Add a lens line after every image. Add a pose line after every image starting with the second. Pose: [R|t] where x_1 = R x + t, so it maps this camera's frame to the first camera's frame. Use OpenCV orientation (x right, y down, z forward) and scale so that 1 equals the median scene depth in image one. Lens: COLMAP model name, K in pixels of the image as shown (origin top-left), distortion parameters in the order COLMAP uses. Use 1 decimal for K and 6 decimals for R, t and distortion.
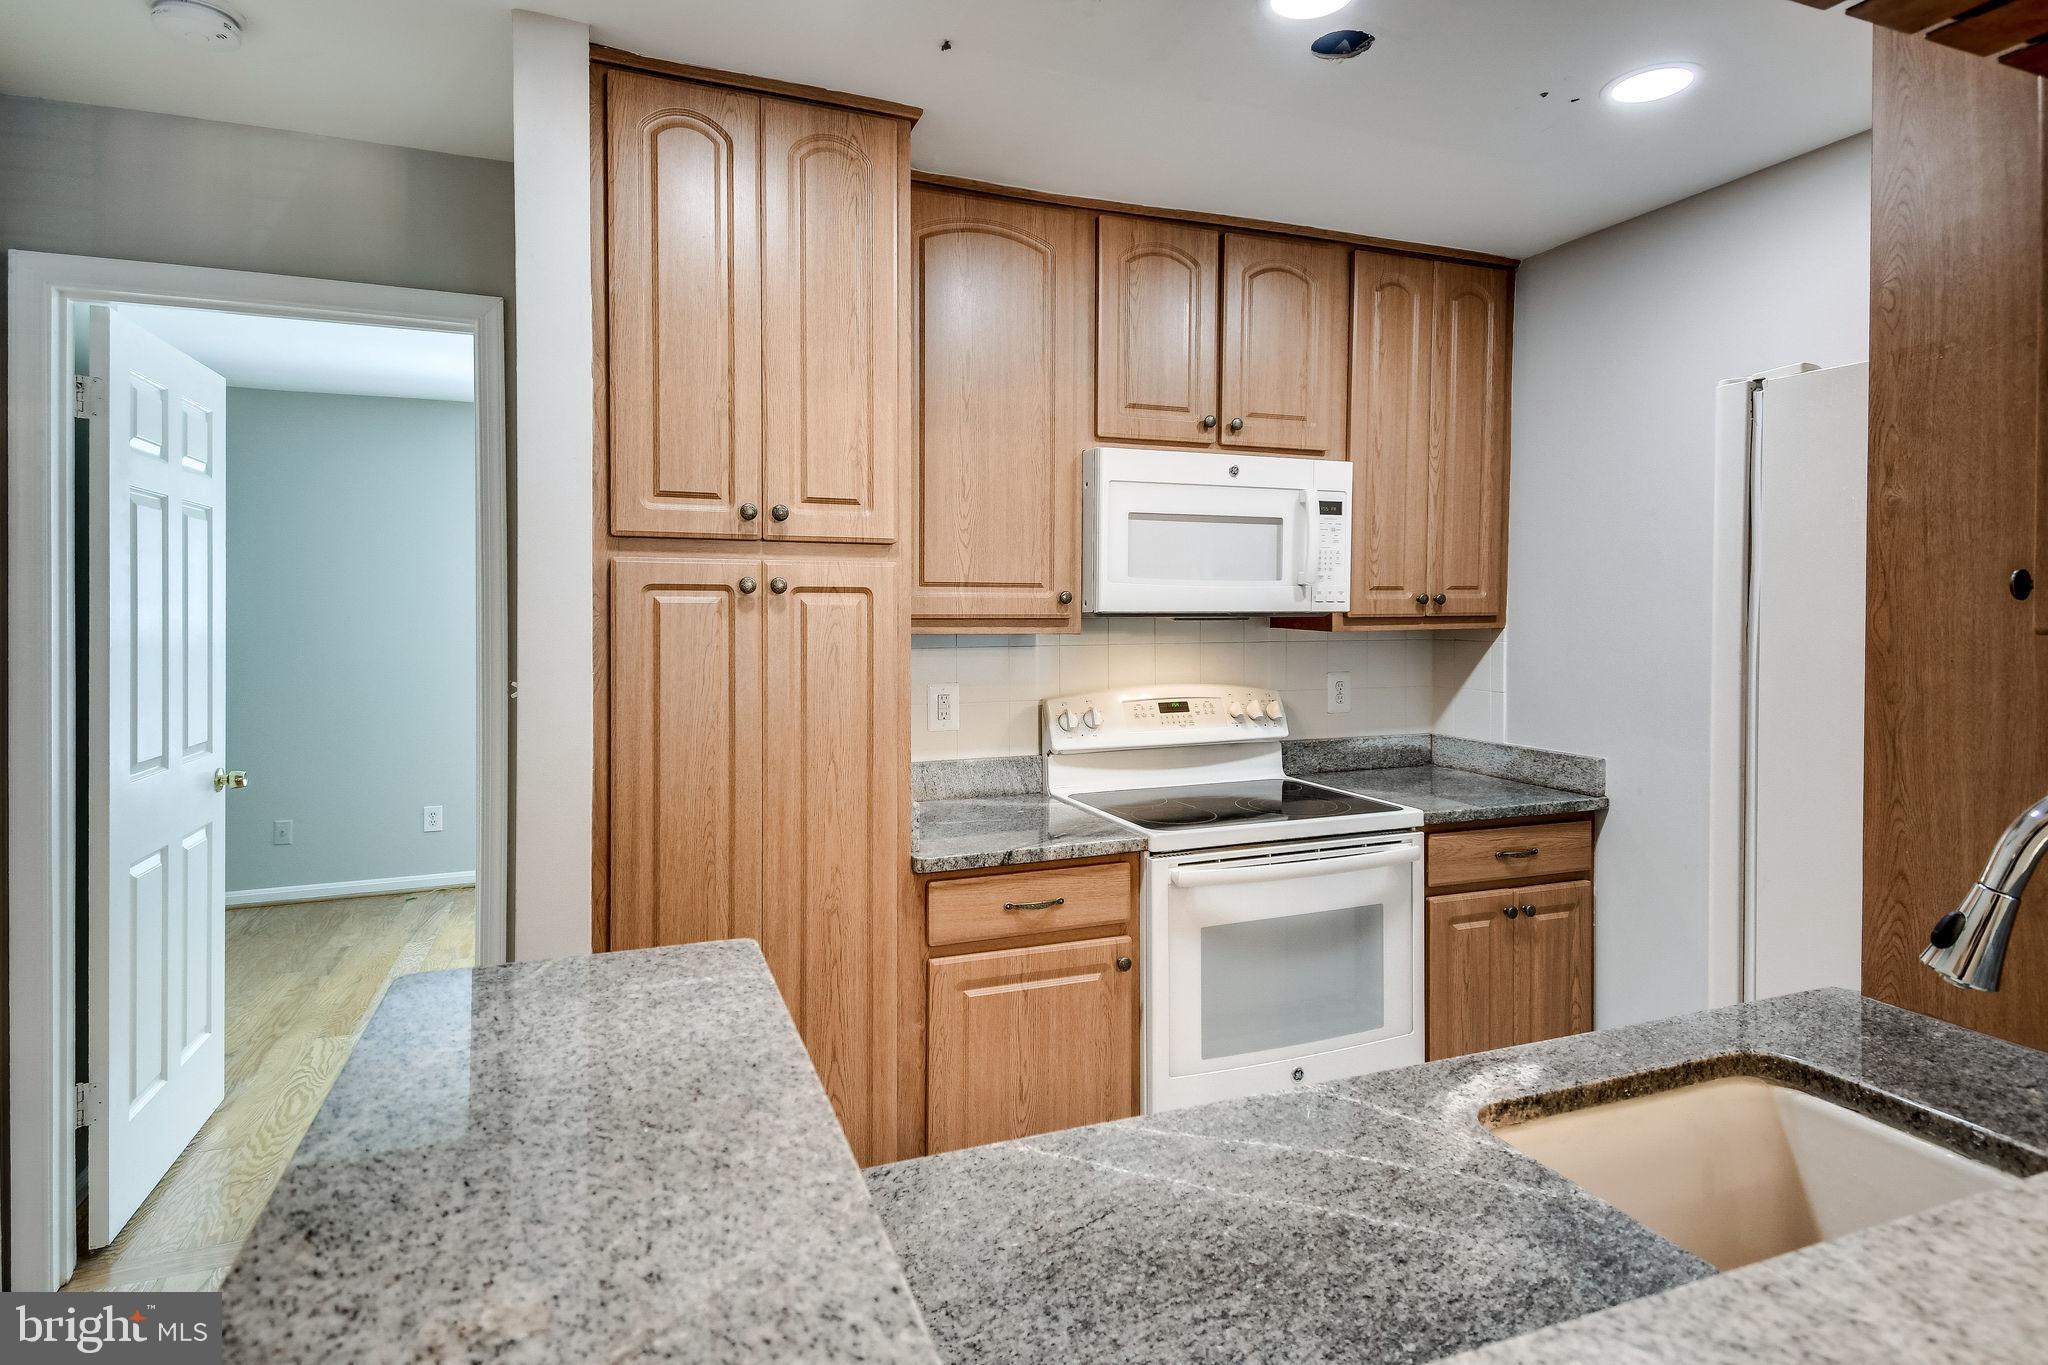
lens RADIAL K [[1060.4, 0, 1018.0], [0, 1060.4, 620.9], [0, 0, 1]] dist [0.045872, -0.026224]
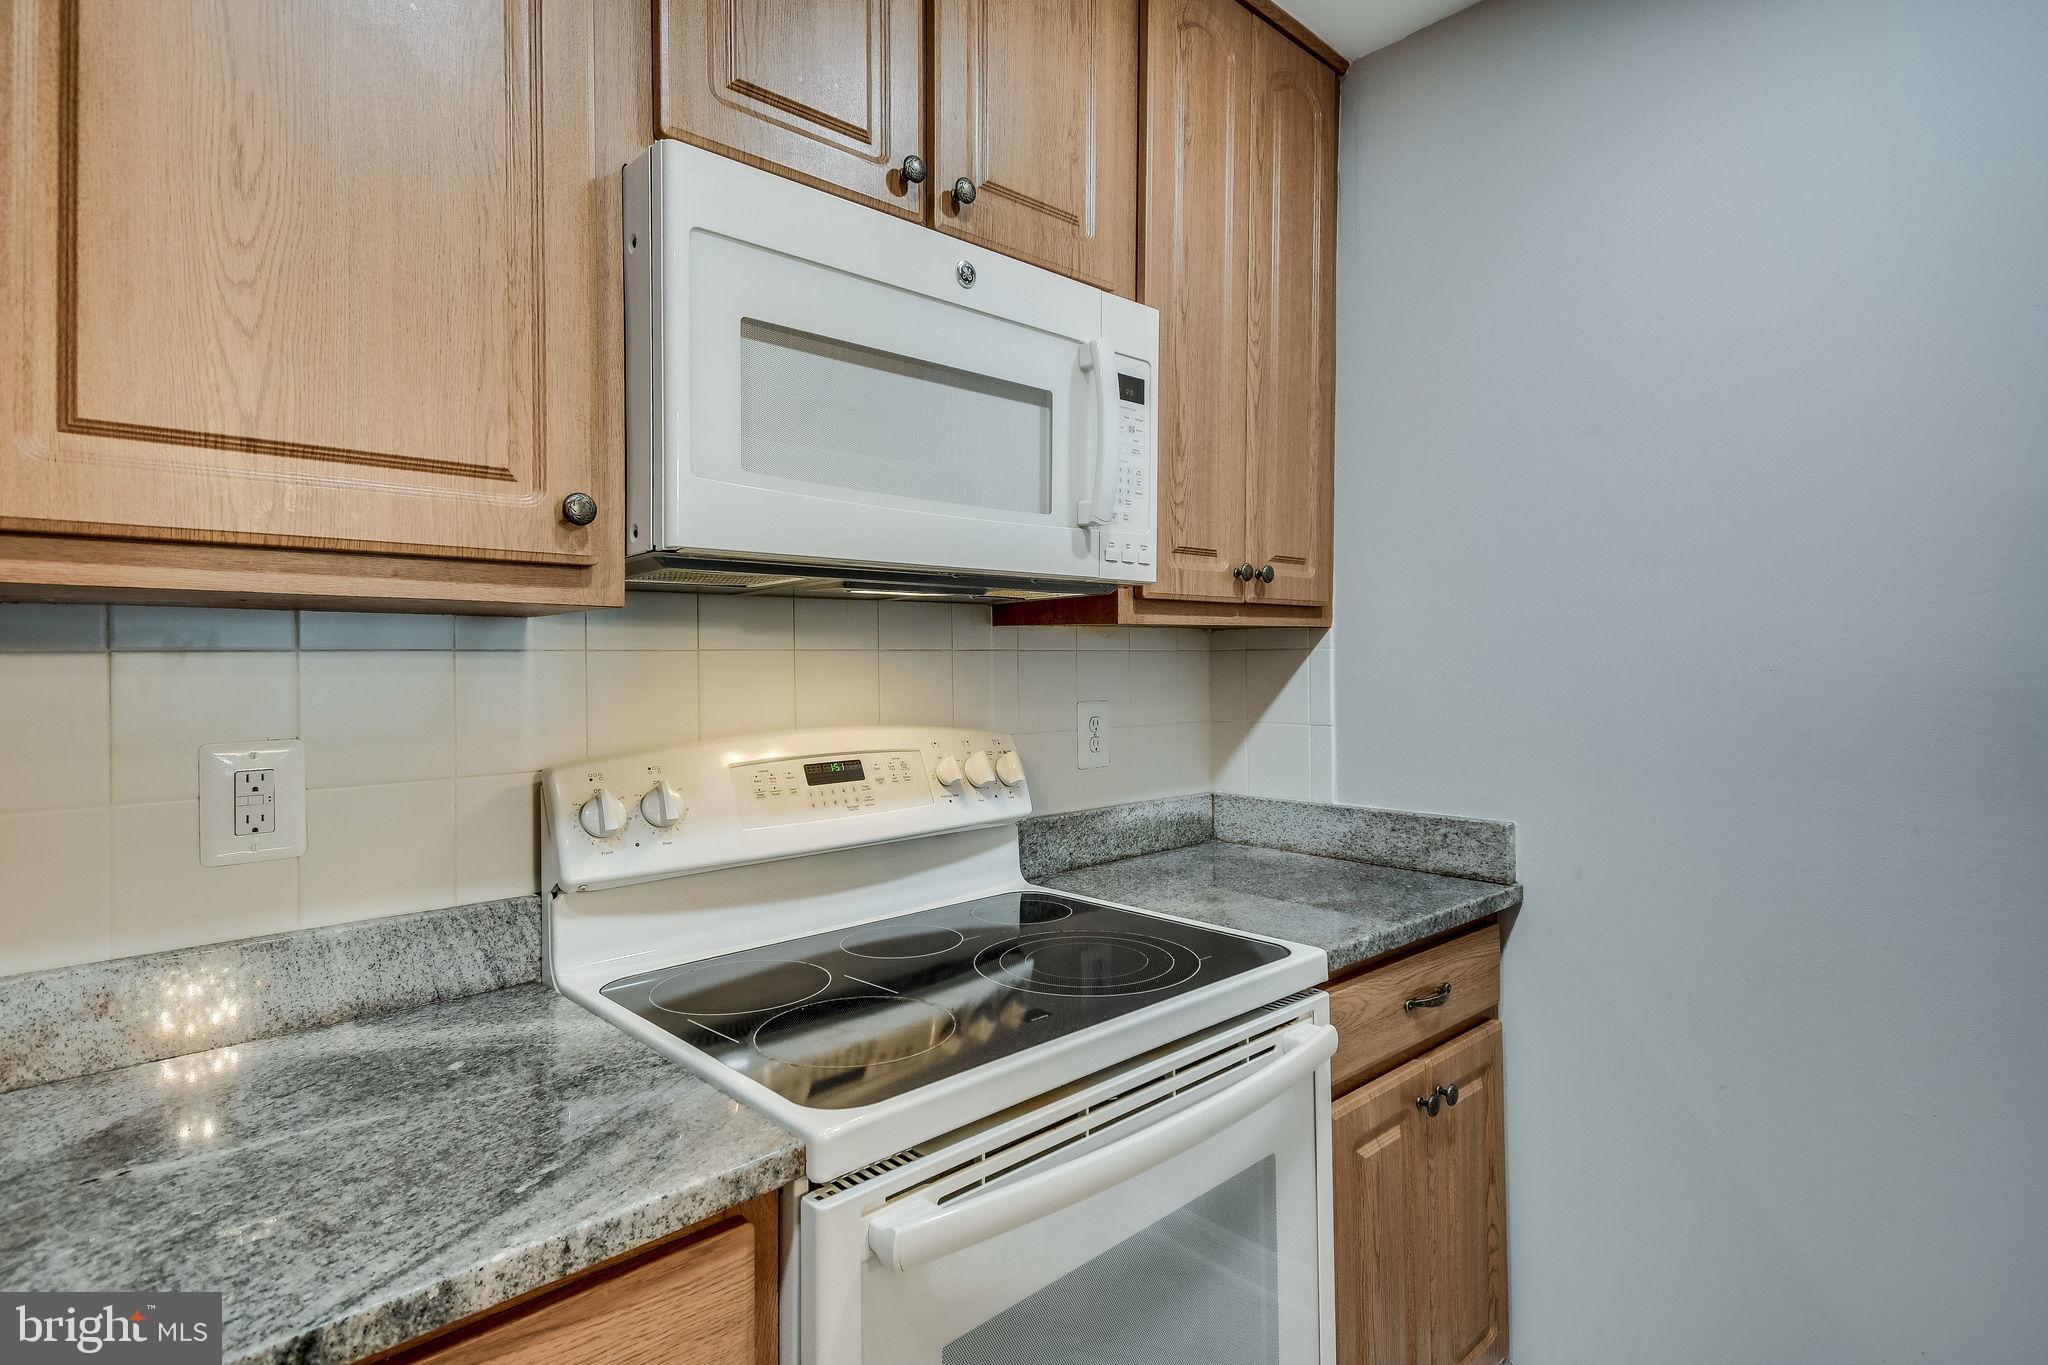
lens RADIAL K [[1045.0, 0, 1026.9], [0, 1045.0, 656.9], [0, 0, 1]] dist [0.050527, -0.026513]
pose [[0.929544, -0.005096, 0.368675, 0.053551], [0.012997, 0.999736, -0.018951, 0.041205], [-0.368481, 0.022407, 0.929365, 0.558663]]
